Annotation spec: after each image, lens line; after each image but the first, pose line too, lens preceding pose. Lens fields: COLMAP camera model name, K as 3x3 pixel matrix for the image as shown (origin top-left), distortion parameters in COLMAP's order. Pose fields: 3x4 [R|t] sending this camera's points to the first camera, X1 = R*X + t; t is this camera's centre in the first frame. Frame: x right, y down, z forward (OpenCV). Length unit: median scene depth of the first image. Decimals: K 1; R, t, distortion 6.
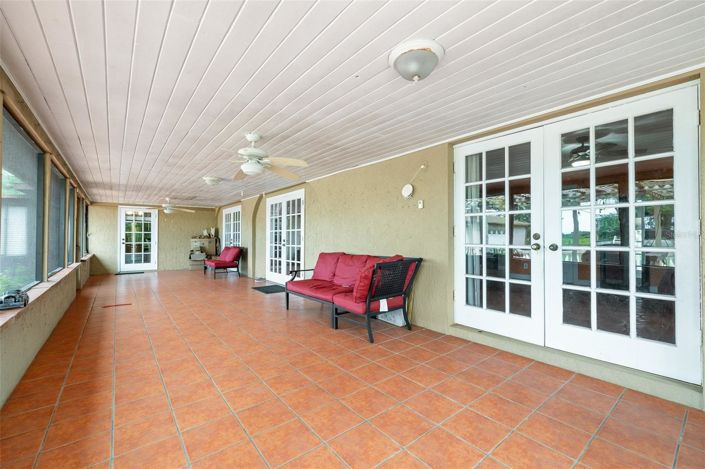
lens RADIAL K [[295.8, 0, 346.5], [0, 295.8, 231.9], [0, 0, 1]] dist [0.000462, -0.000128]
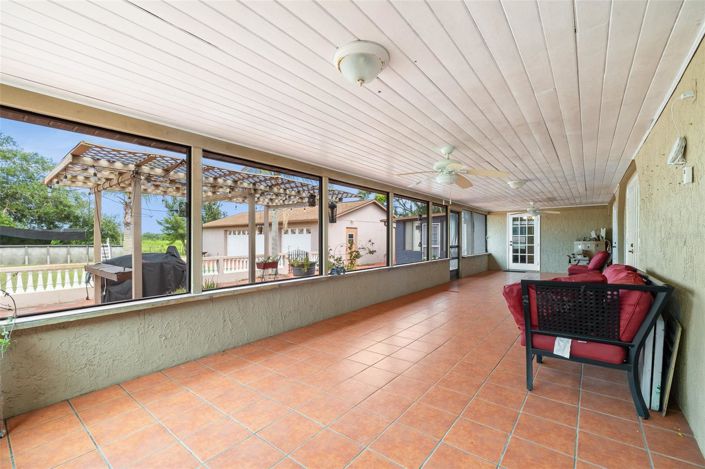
lens RADIAL K [[295.8, 0, 363.4], [0, 295.8, 238.4], [0, 0, 1]] dist [0.000462, -0.000128]
pose [[0.254954, -0.004642, -0.966942, 0.225182], [0.021103, 0.999777, 0.000764, -0.000678], [0.966723, -0.020600, 0.254995, 0.143310]]
